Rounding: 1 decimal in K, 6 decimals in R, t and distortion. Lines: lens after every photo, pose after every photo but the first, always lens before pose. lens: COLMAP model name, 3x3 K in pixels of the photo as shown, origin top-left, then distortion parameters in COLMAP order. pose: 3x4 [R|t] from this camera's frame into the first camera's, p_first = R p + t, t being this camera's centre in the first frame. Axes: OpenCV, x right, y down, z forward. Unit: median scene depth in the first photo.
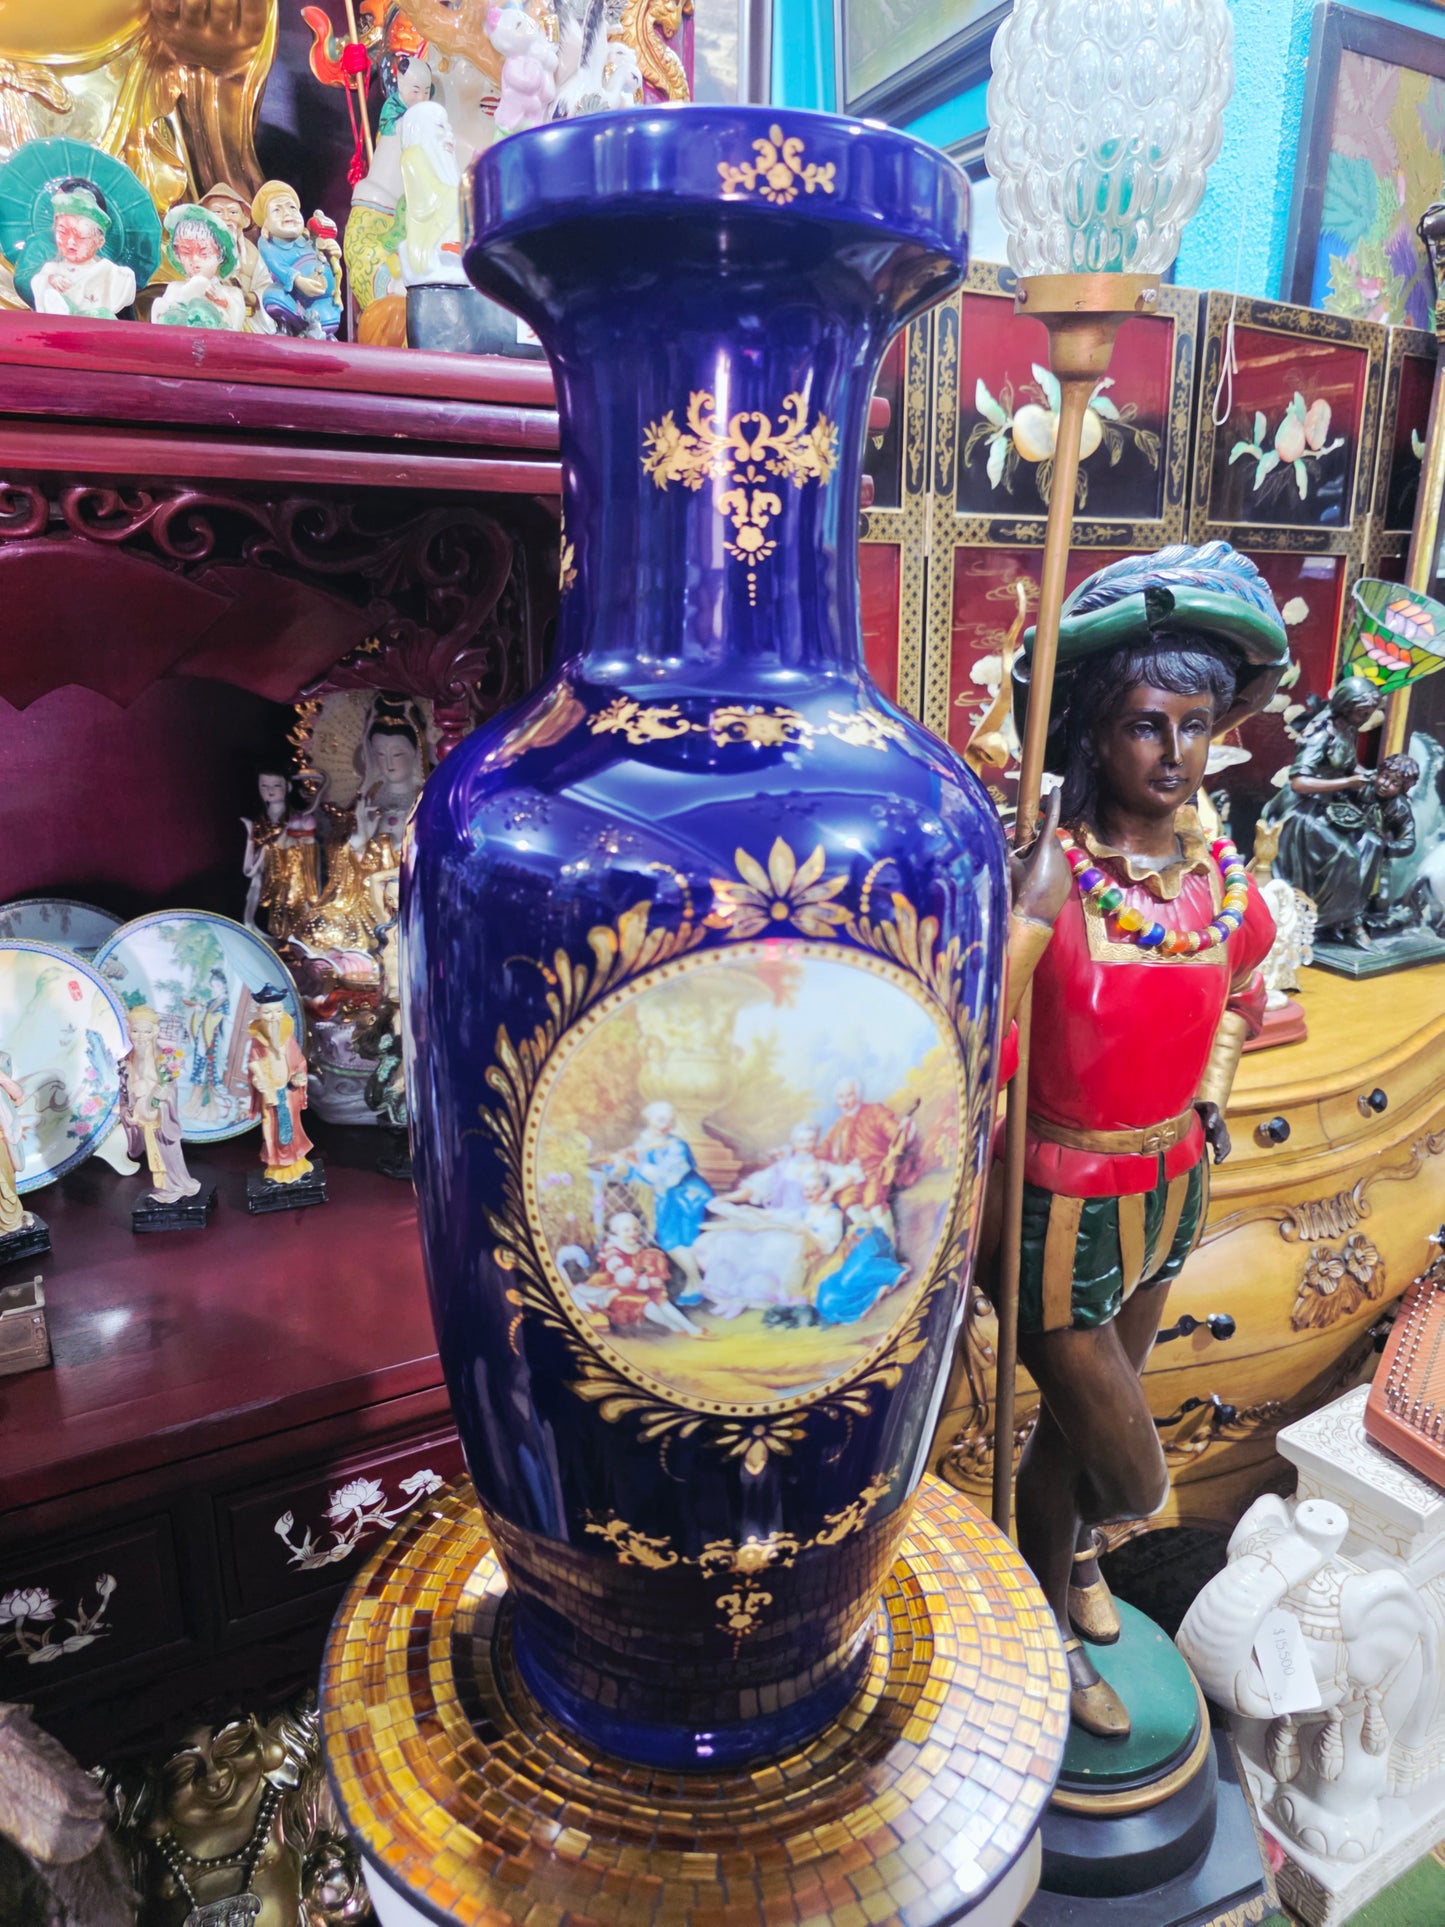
lens RADIAL K [[1327.1, 0, 716.3], [0, 1327.1, 959.3], [0, 0, 1]] dist [0.022195, -0.033018]
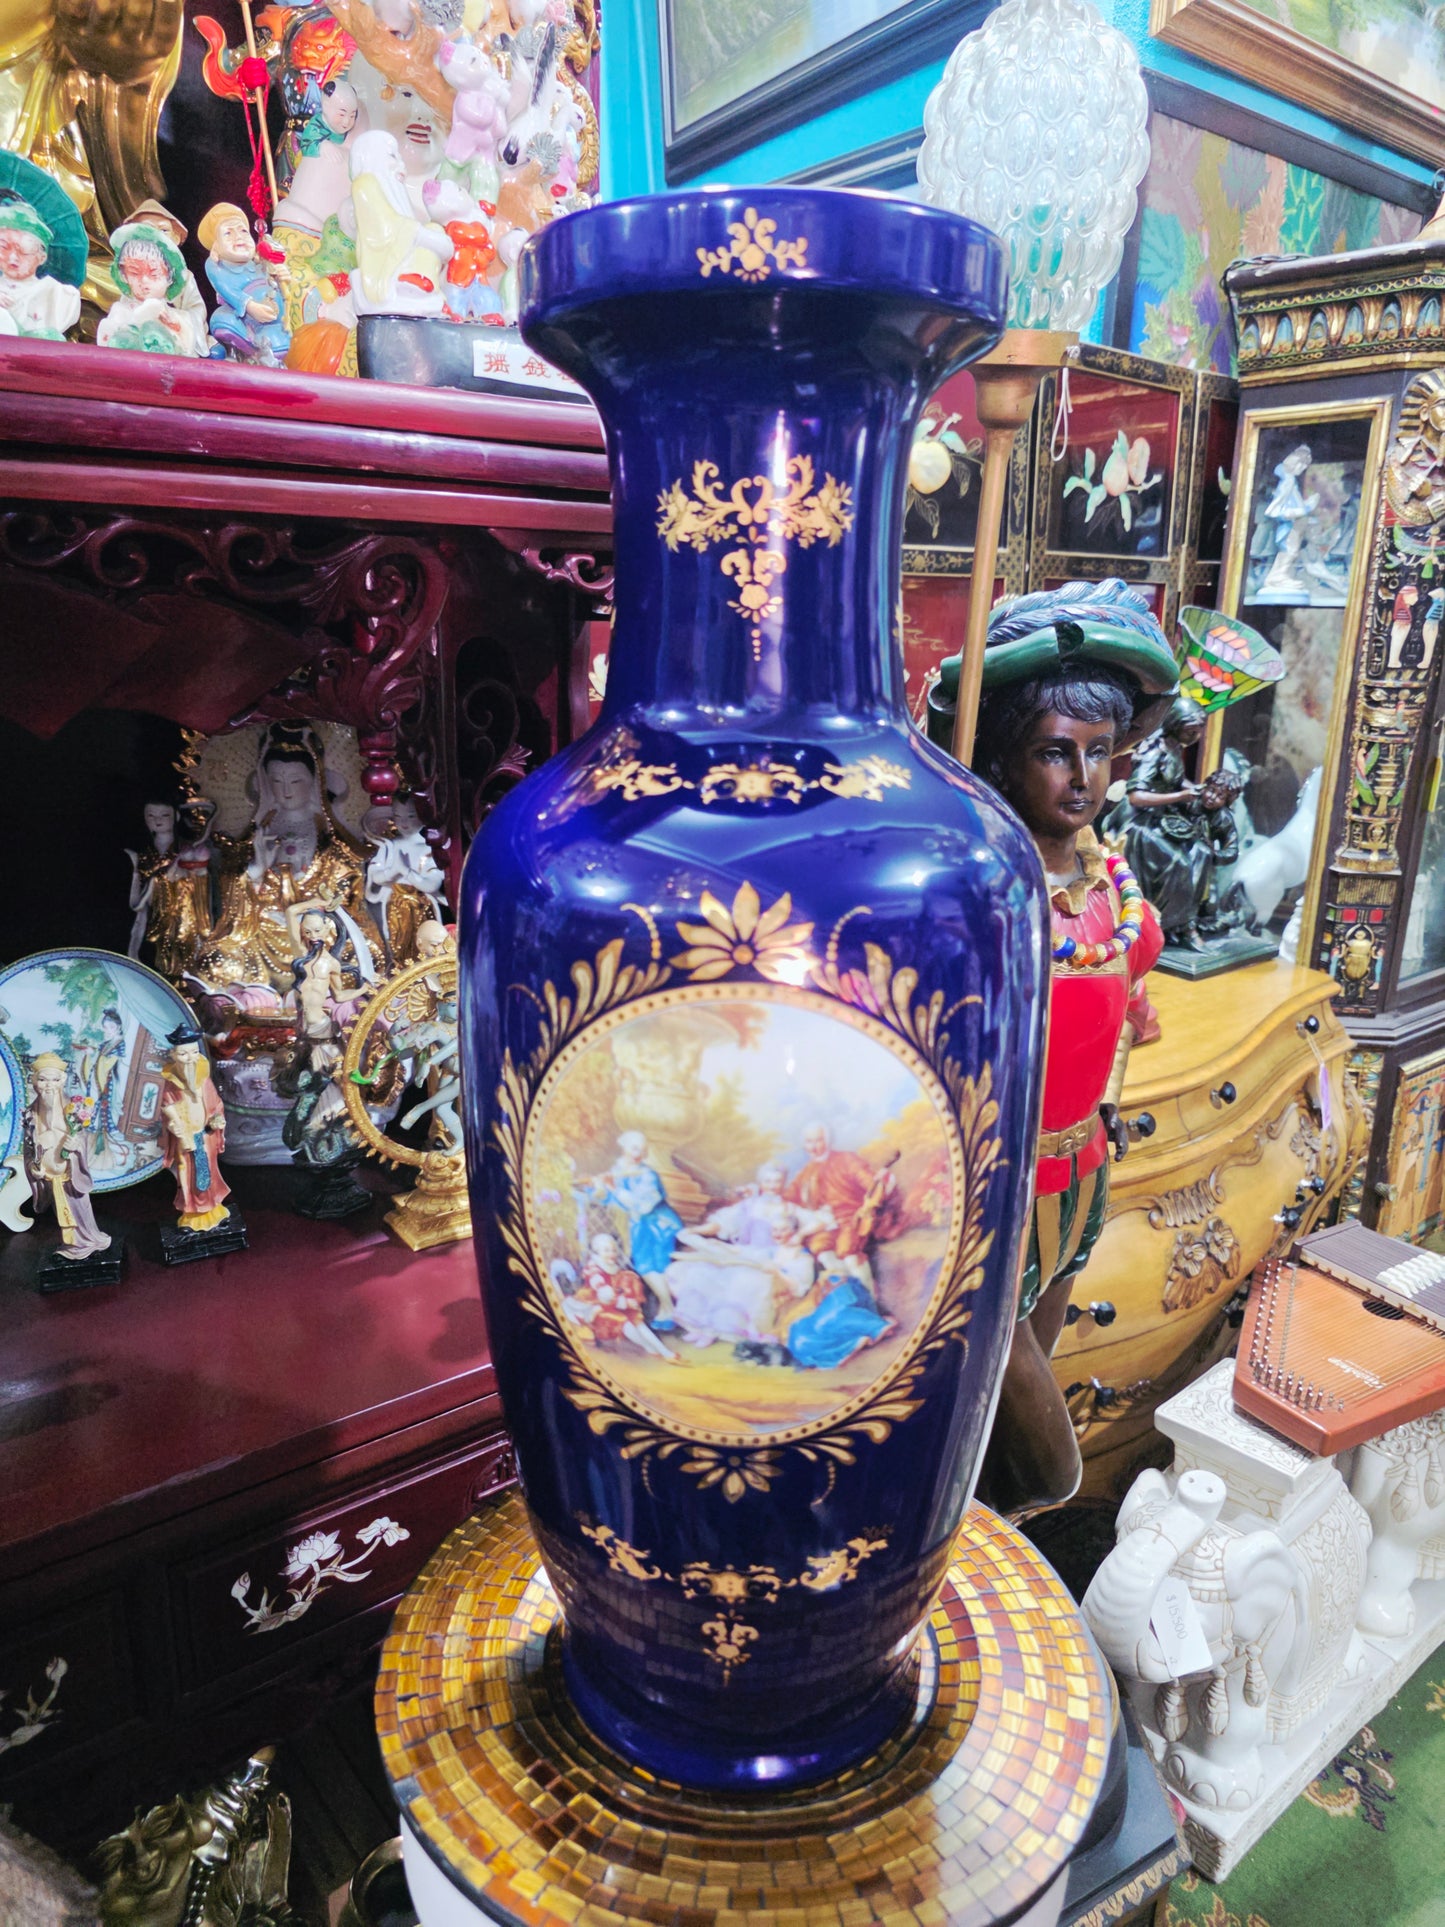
lens RADIAL K [[1327.1, 0, 715.3], [0, 1327.1, 956.1], [0, 0, 1]] dist [0.022195, -0.033018]
pose [[0.989086, -0.028401, 0.144573, -0.083333], [0.029964, 0.999514, -0.008644, -0.009441], [-0.144258, 0.012882, 0.989456, -0.004946]]
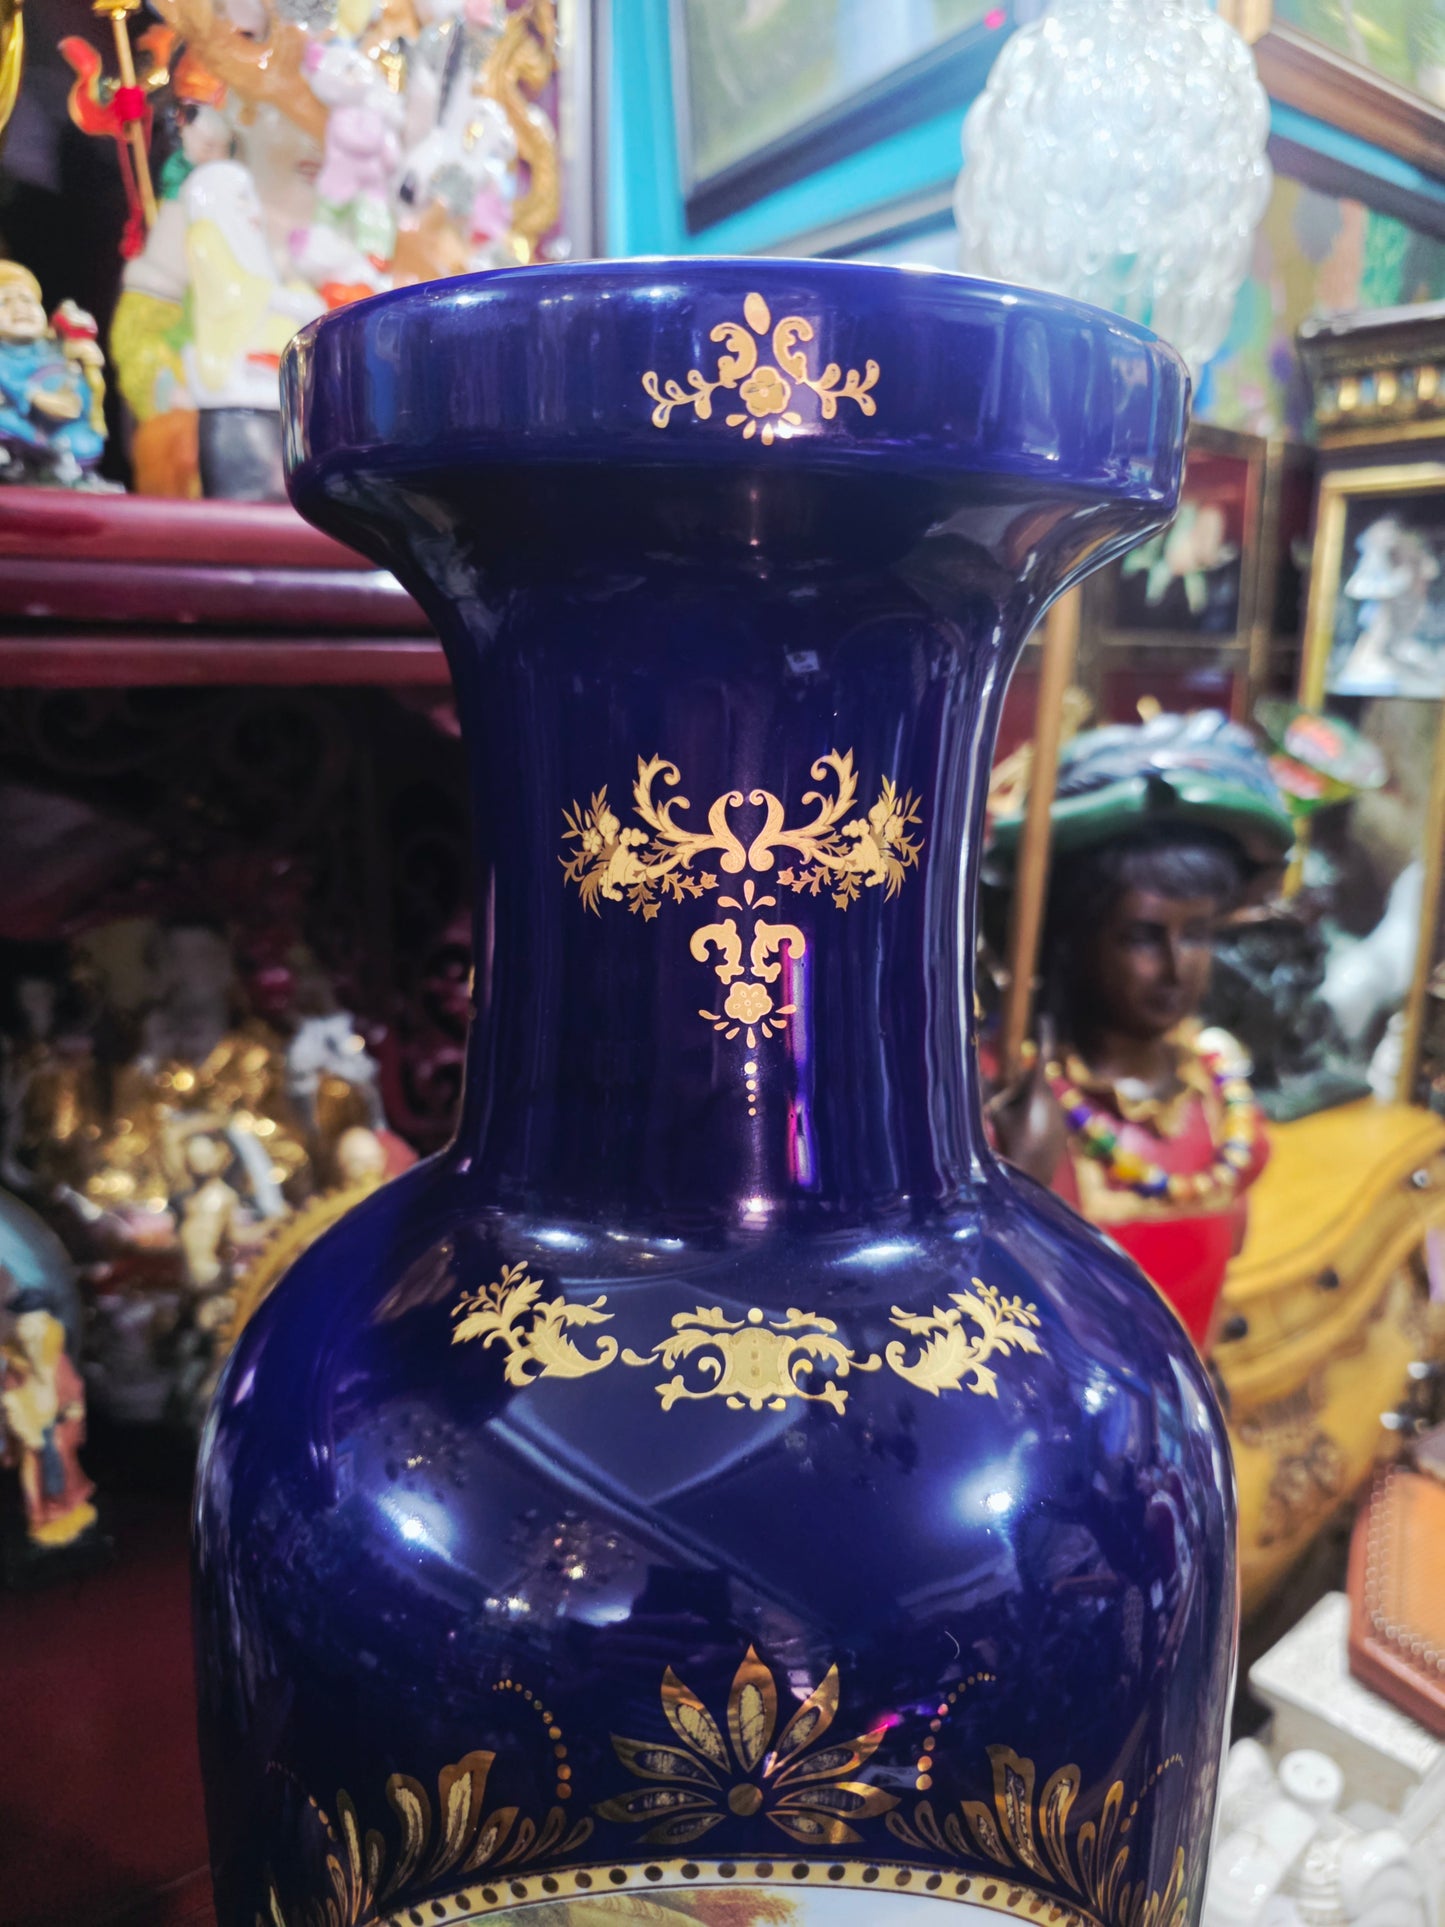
lens RADIAL K [[1363.7, 0, 733.7], [0, 1363.7, 968.5], [0, 0, 1]] dist [-0.012745, -0.015229]
pose [[0.990963, -0.027013, 0.131387, -0.031660], [0.032532, 0.998668, -0.040045, -0.106551], [-0.130130, 0.043958, 0.990522, 0.162226]]
